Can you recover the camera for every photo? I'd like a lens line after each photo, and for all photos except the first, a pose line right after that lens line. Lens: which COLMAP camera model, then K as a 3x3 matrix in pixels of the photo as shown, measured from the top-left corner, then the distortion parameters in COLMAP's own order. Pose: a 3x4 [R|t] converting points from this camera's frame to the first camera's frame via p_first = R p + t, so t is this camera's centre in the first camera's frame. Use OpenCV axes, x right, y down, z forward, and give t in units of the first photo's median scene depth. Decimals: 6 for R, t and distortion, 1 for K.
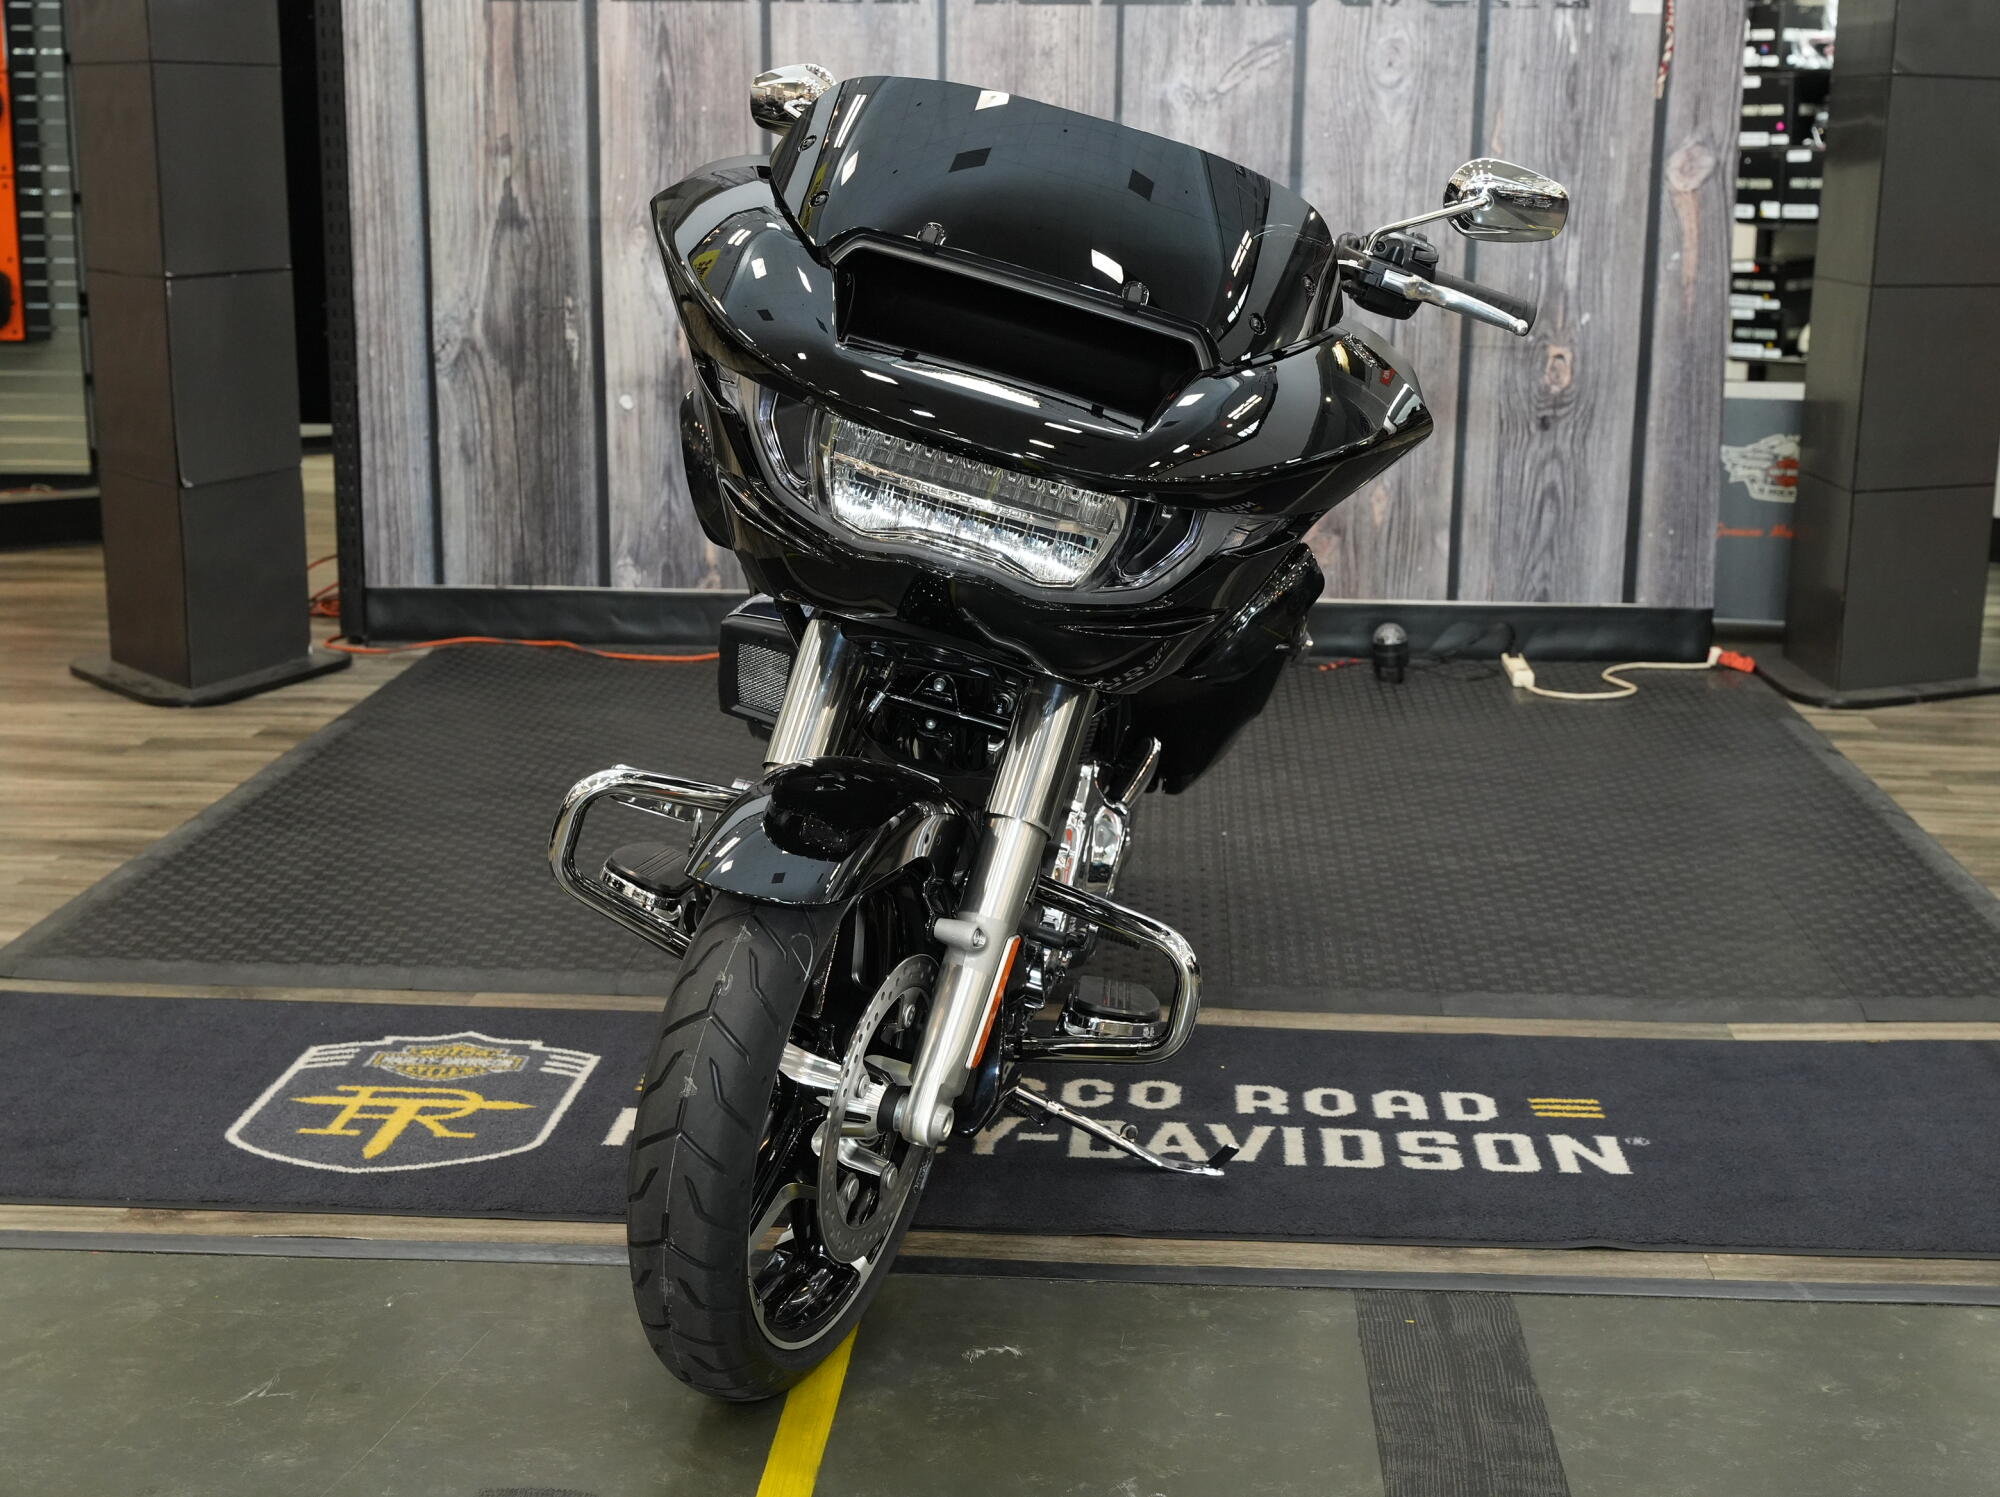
lens RADIAL K [[2898.3, 0, 992.1], [0, 2898.3, 744.7], [0, 0, 1]] dist [0.013117, 0.000000]
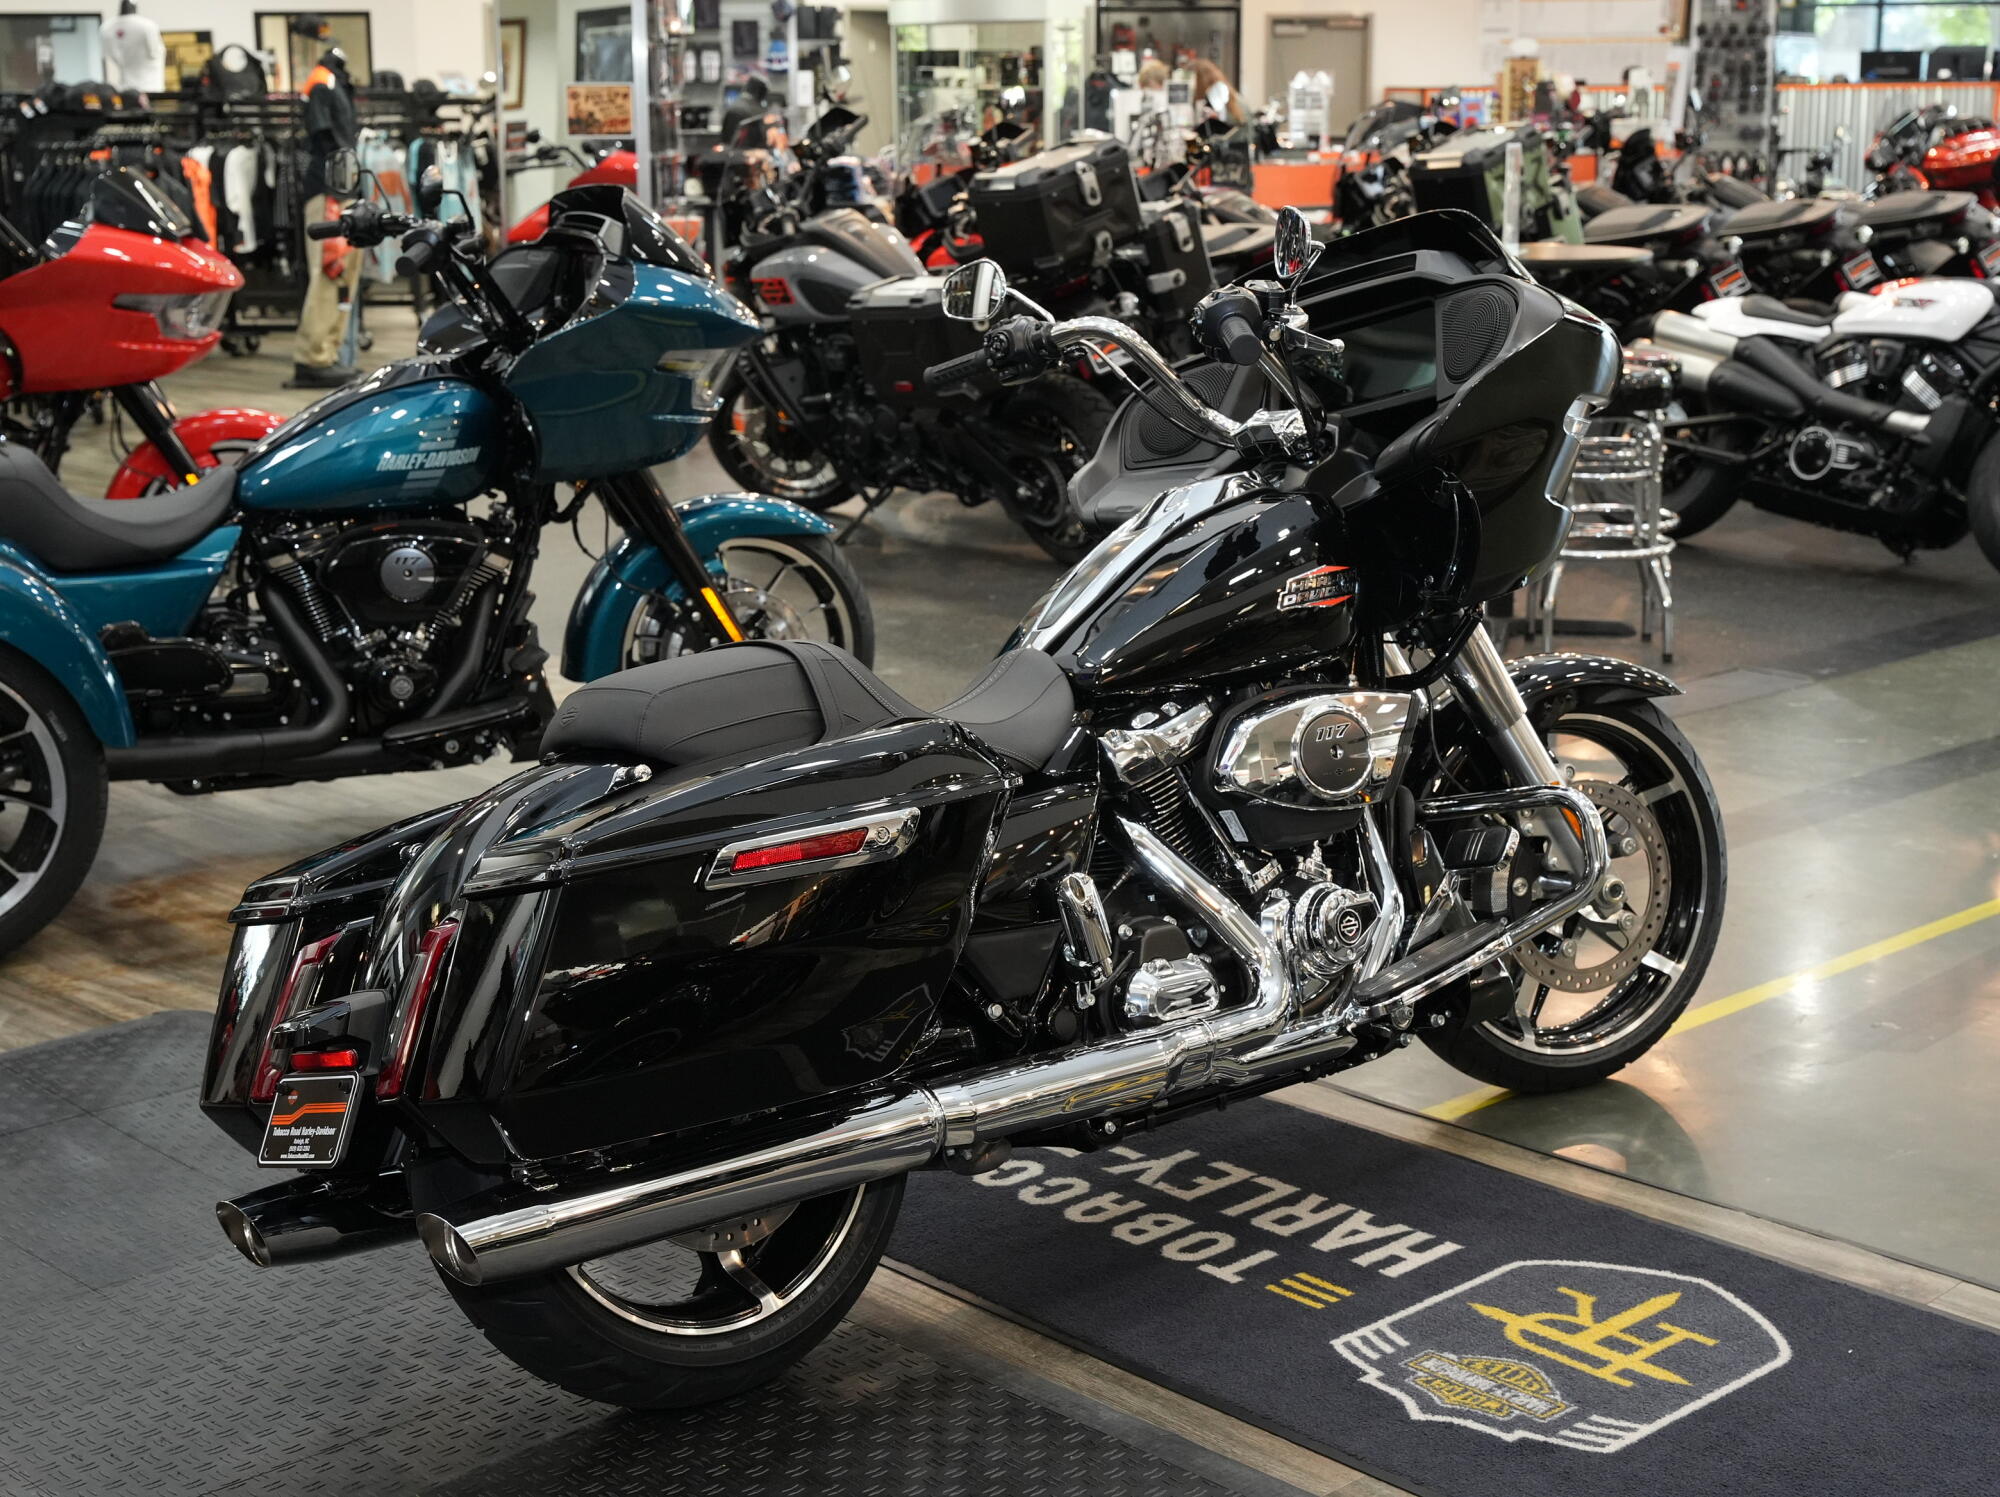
lens RADIAL K [[2934.9, 0, 987.1], [0, 2934.9, 751.2], [0, 0, 1]] dist [0.011205, 0.000000]
pose [[-0.731913, -0.148564, 0.665005, -0.367456], [0.143112, 0.920659, 0.363188, -0.232207], [-0.666200, 0.360992, -0.652581, 0.935265]]
